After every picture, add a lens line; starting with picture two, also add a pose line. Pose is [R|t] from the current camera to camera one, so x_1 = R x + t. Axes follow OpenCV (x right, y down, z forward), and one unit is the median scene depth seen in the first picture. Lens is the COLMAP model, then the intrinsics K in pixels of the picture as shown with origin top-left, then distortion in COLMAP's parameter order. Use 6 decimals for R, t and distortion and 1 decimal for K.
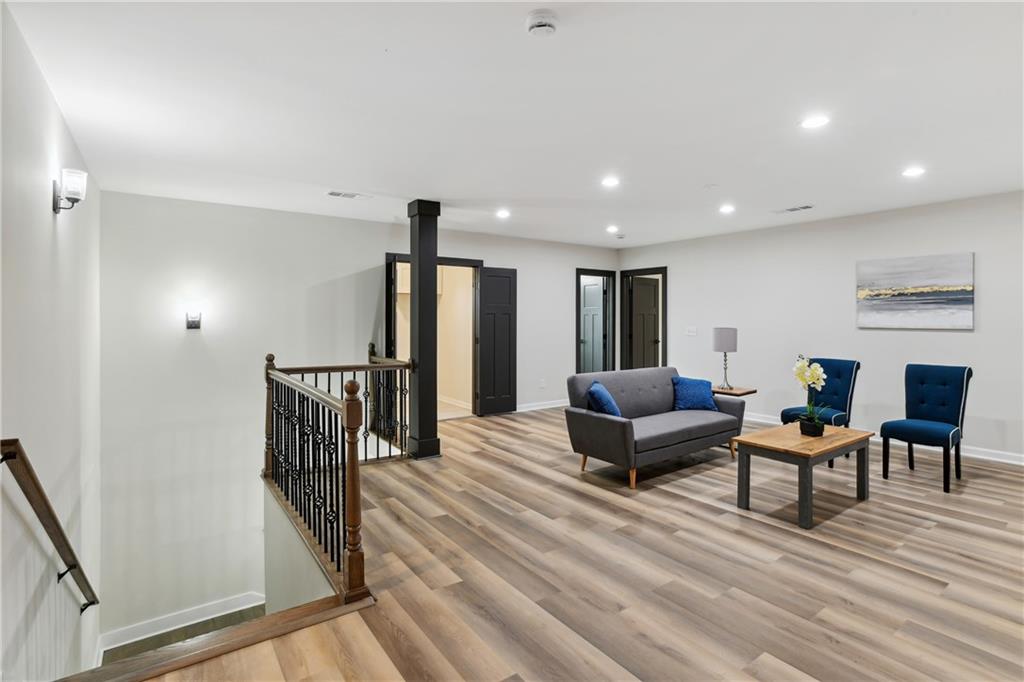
lens RADIAL K [[507.9, 0, 511.9], [0, 507.9, 314.7], [0, 0, 1]] dist [-0.055336, 0.026827]
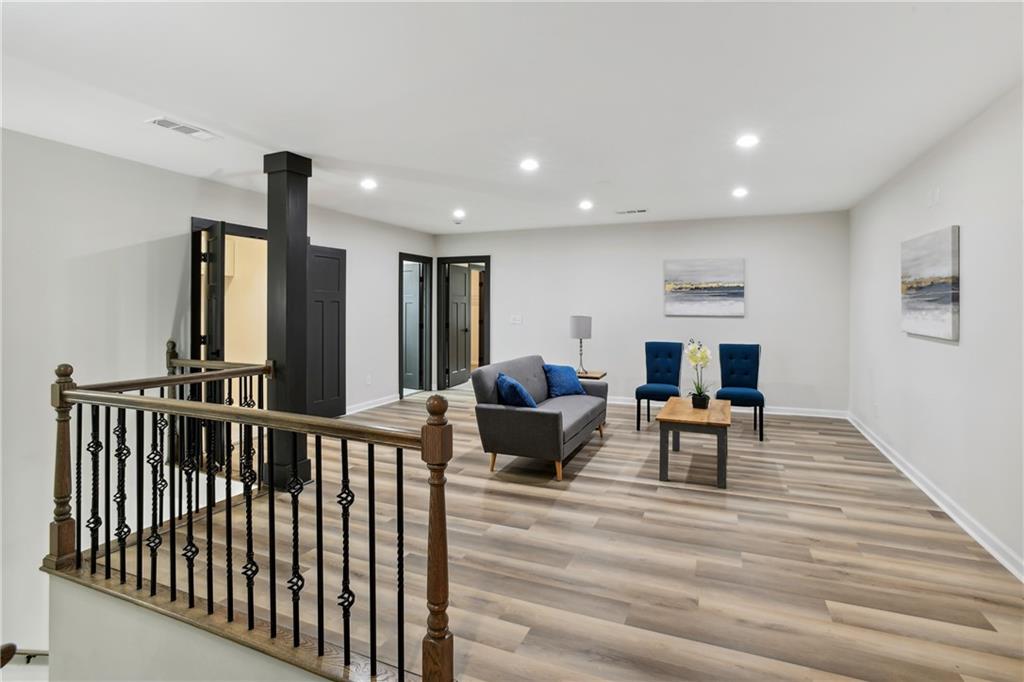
lens RADIAL K [[510.6, 0, 512.9], [0, 510.6, 306.2], [0, 0, 1]] dist [-0.059209, 0.029715]
pose [[0.848923, 0.002480, 0.528511, -0.336824], [-0.005768, 0.999973, 0.004573, 0.000717], [-0.528486, -0.006930, 0.848914, 0.196003]]
